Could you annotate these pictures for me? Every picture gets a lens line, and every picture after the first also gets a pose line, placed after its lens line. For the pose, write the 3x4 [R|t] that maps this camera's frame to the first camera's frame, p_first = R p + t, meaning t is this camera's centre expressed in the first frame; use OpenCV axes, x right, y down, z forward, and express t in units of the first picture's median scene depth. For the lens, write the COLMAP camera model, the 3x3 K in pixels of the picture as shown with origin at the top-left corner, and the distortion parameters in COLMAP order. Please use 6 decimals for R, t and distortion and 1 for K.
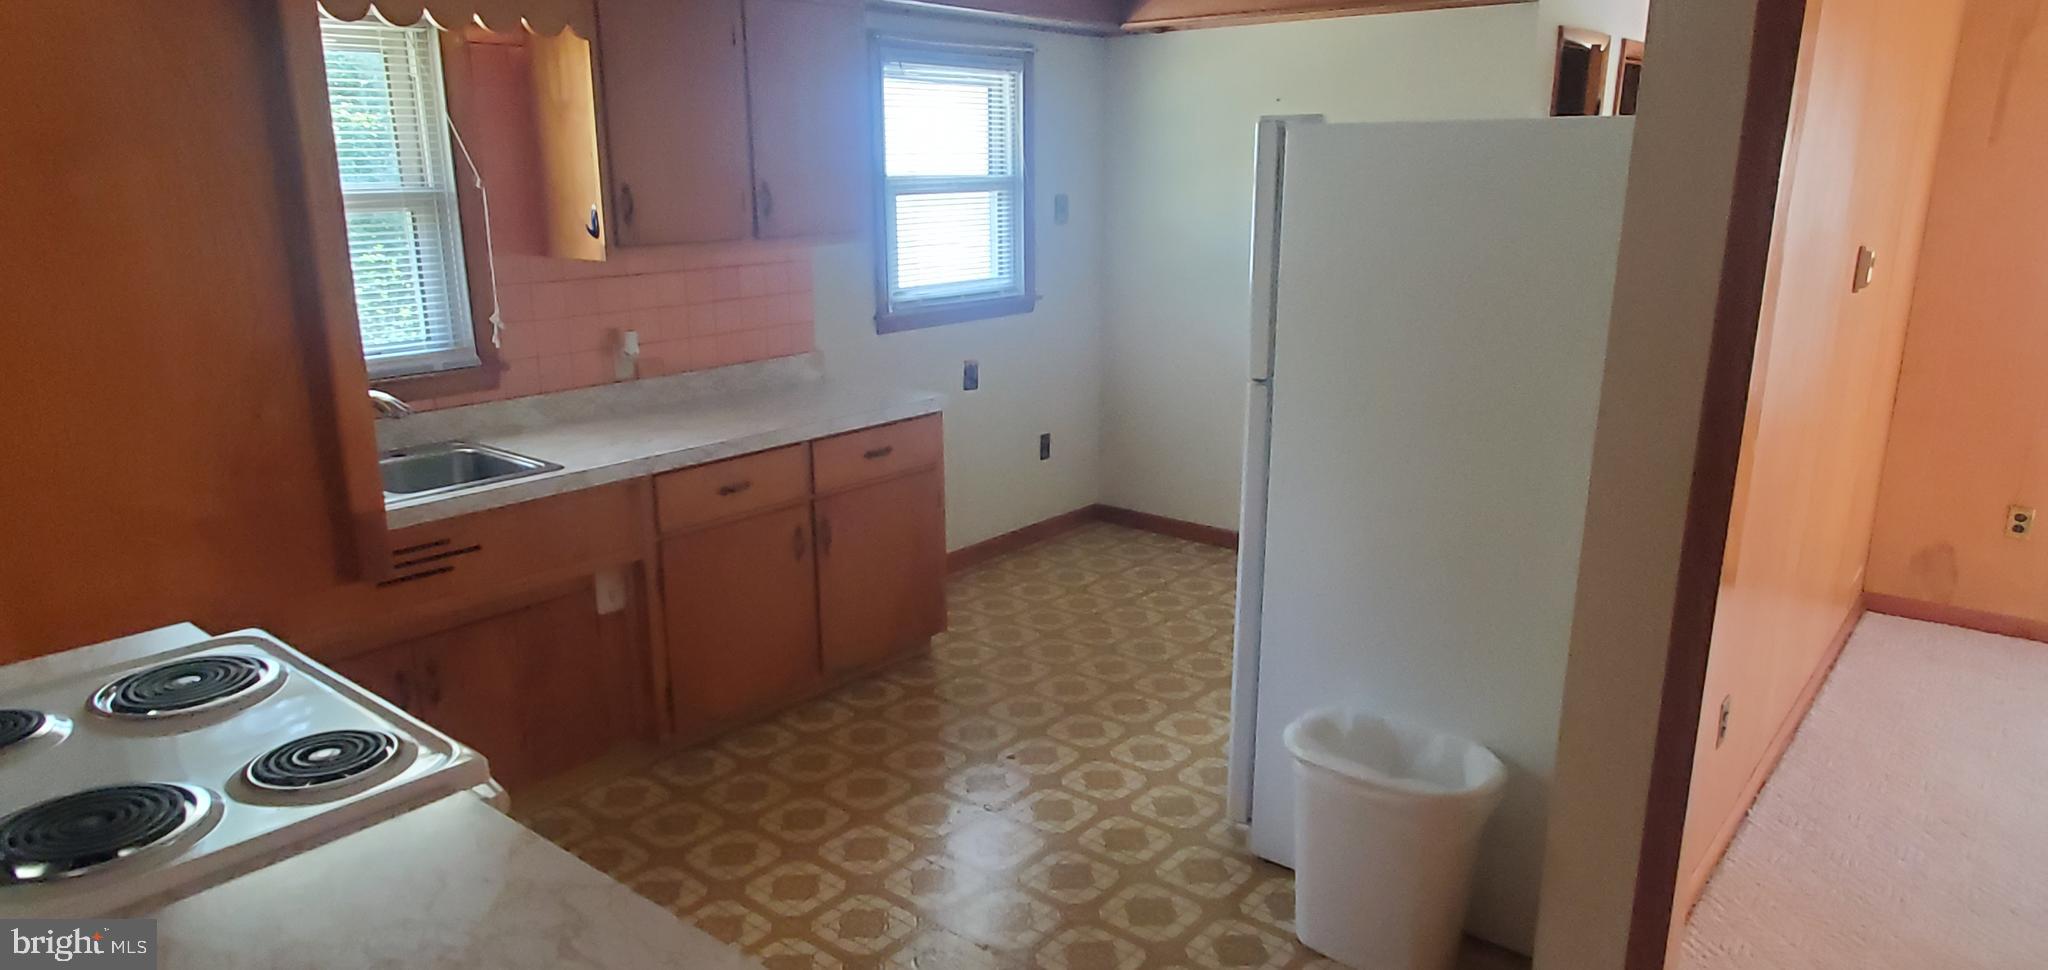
lens RADIAL K [[1263.8, 0, 1024.0], [0, 1263.8, 485.0], [0, 0, 1]] dist [-0.004054, -0.001665]
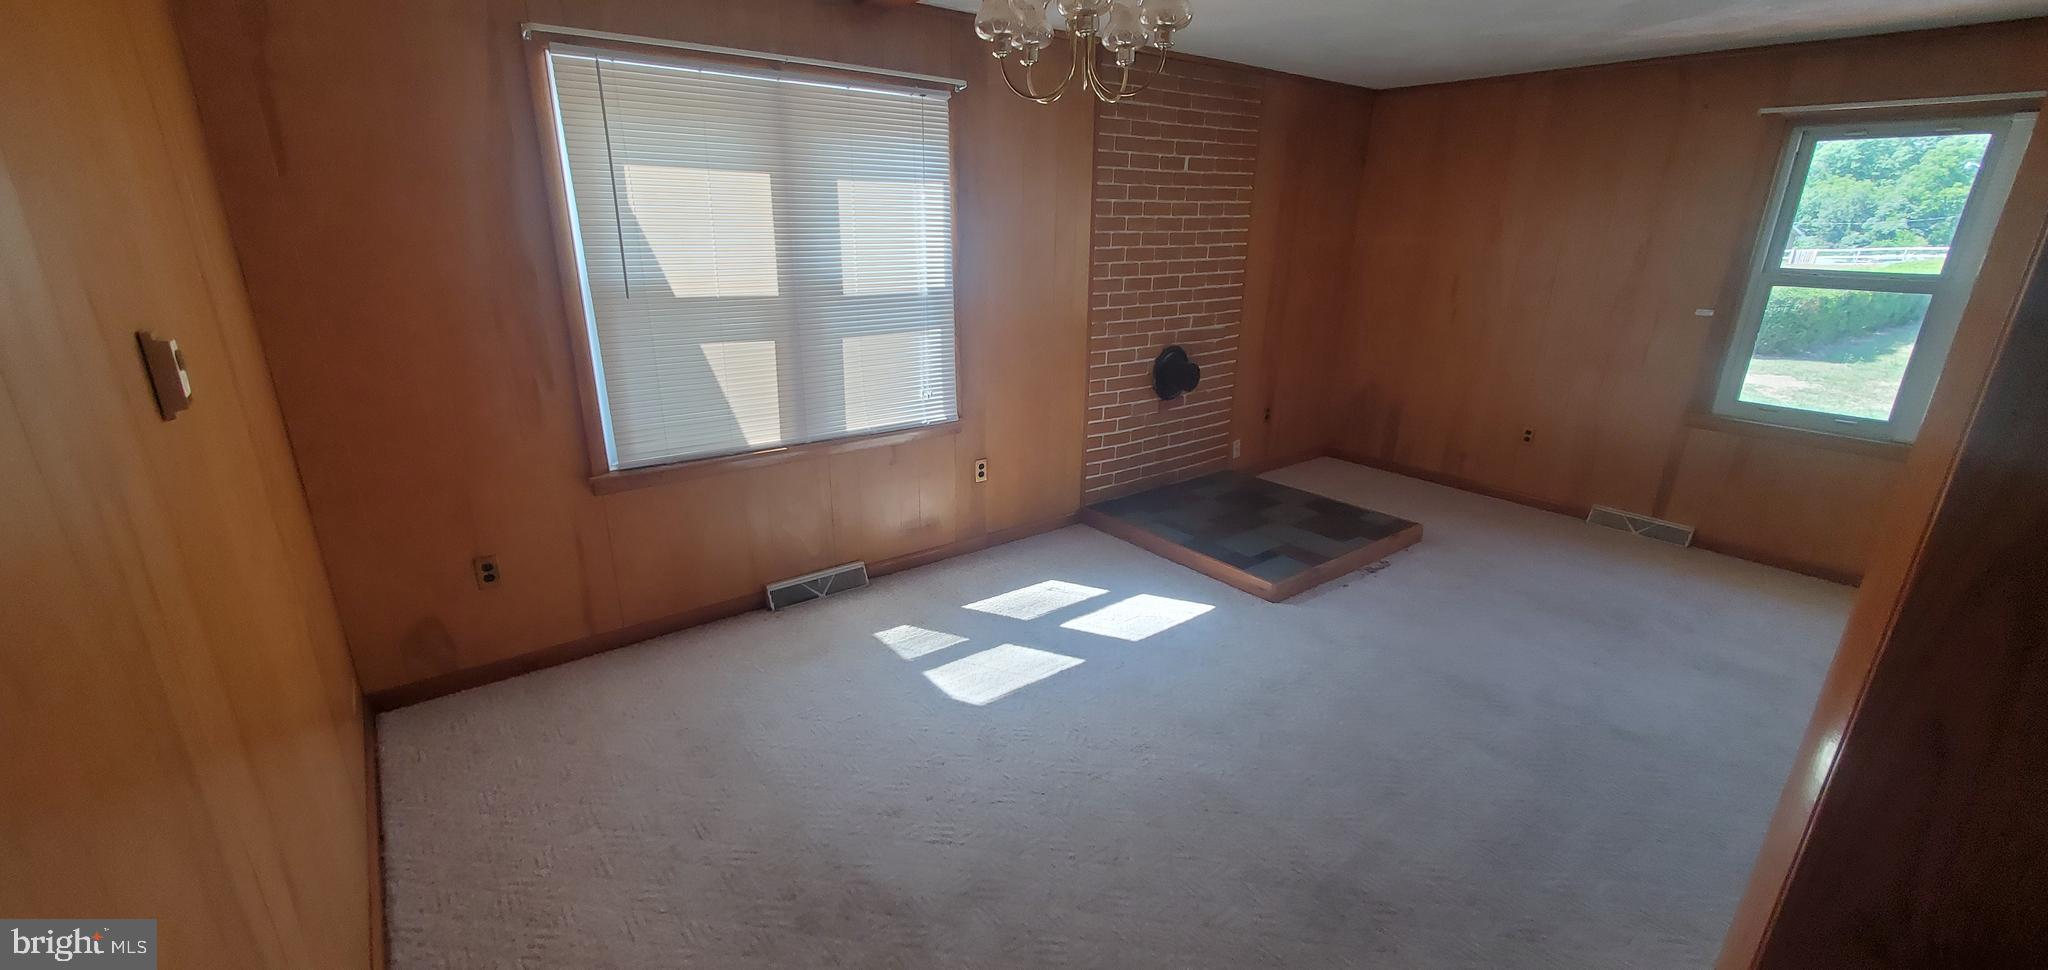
lens RADIAL K [[827.3, 0, 1026.7], [0, 827.3, 508.6], [0, 0, 1]] dist [-0.001309, -0.000172]
pose [[0.210797, -0.317076, 0.924677, 0.287710], [0.237385, 0.934221, 0.266233, -0.090565], [-0.948268, 0.163384, 0.272200, 0.405511]]
